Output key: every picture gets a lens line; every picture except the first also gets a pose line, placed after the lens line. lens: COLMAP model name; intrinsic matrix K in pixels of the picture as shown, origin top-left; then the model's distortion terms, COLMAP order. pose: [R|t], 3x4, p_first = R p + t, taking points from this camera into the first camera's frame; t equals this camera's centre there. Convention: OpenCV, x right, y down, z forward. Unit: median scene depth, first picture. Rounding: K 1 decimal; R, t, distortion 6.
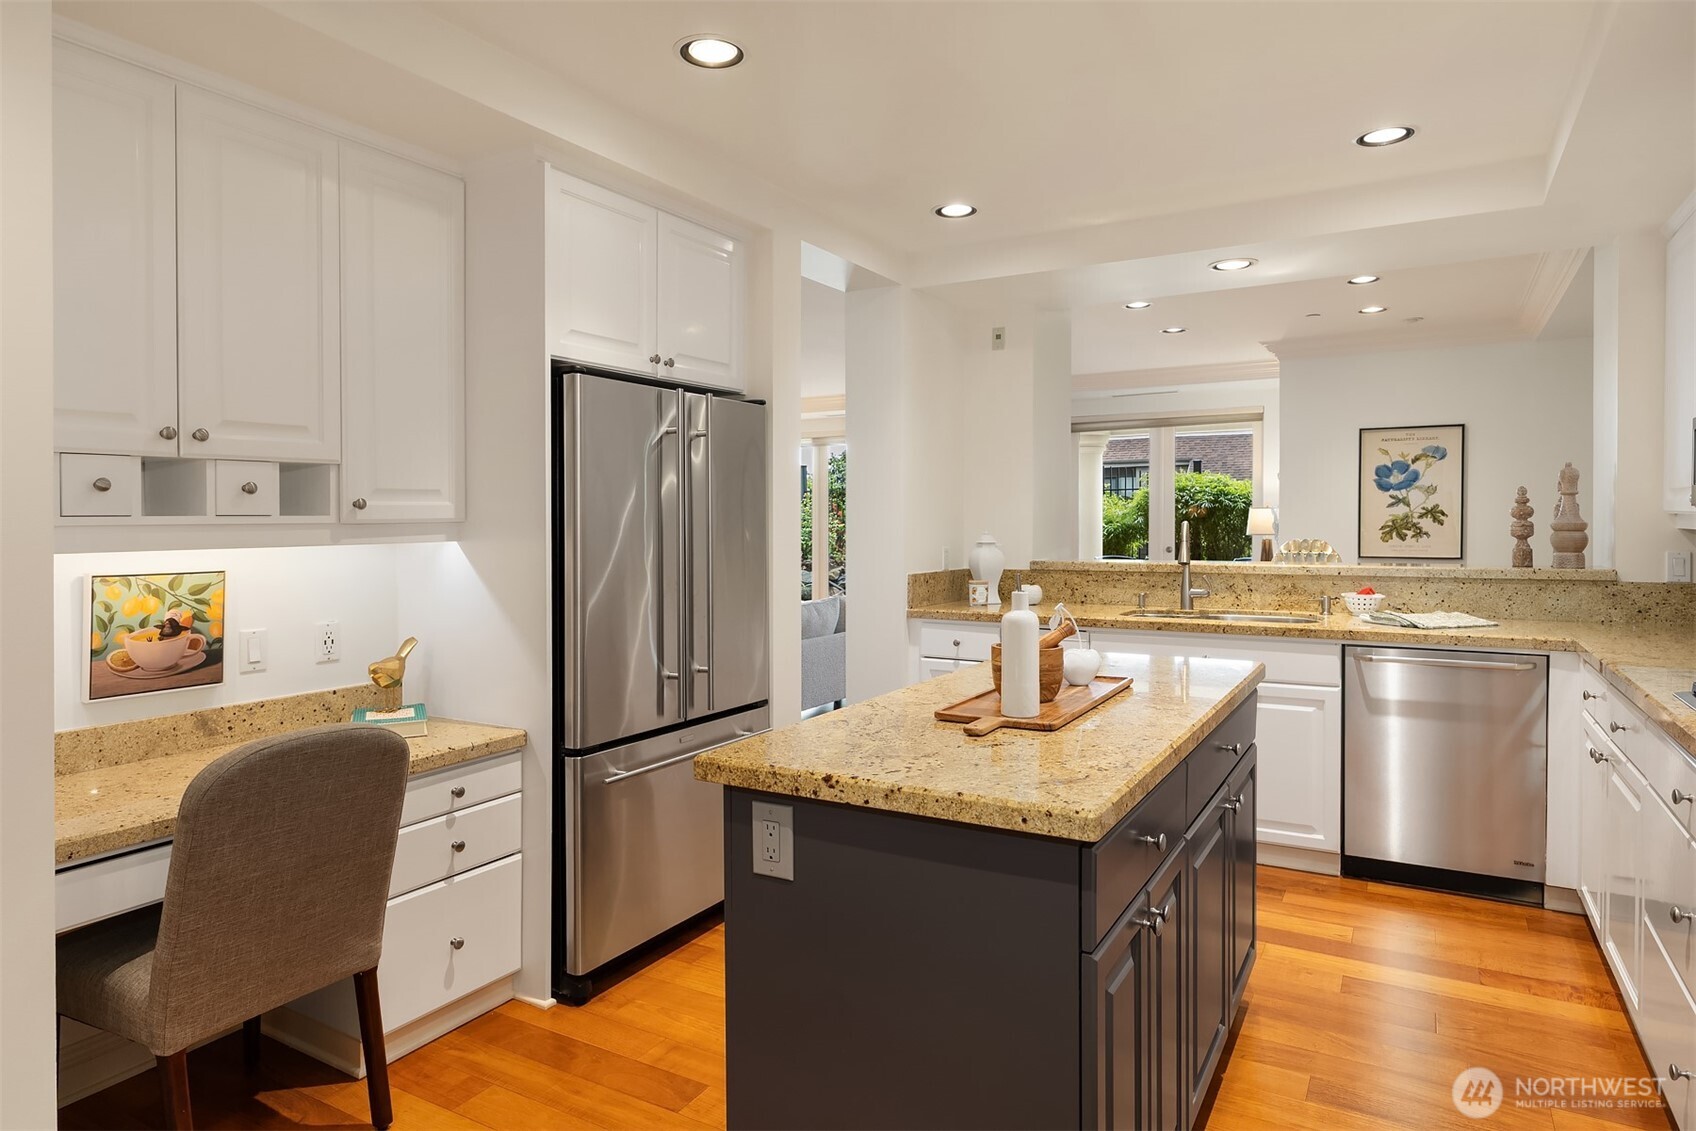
lens RADIAL K [[978.0, 0, 844.5], [0, 978.0, 518.7], [0, 0, 1]] dist [0.001071, -0.000053]
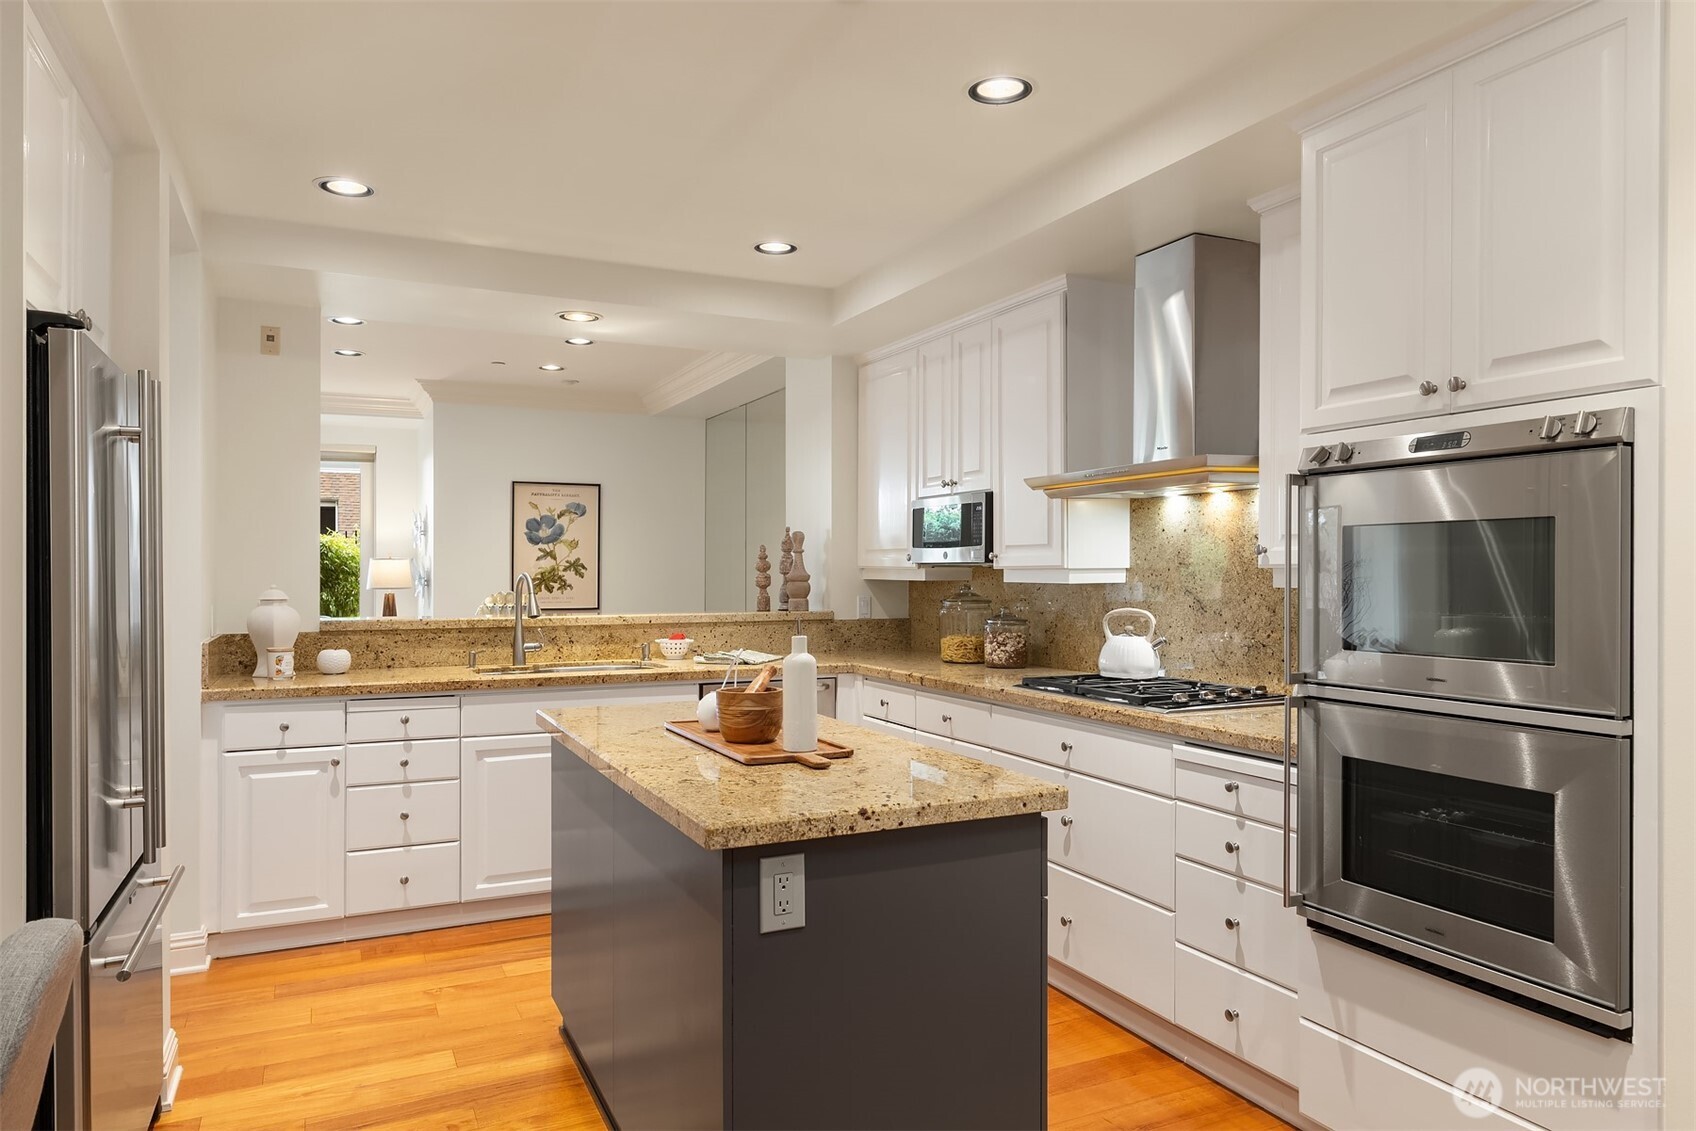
lens RADIAL K [[1118.9, 0, 846.8], [0, 1118.9, 575.5], [0, 0, 1]] dist [0.022940, 0.000890]
pose [[0.561665, 0.001450, 0.827364, -0.378047], [-0.004284, 0.999990, 0.001155, 0.002414], [-0.827354, -0.004194, 0.561666, 0.120222]]
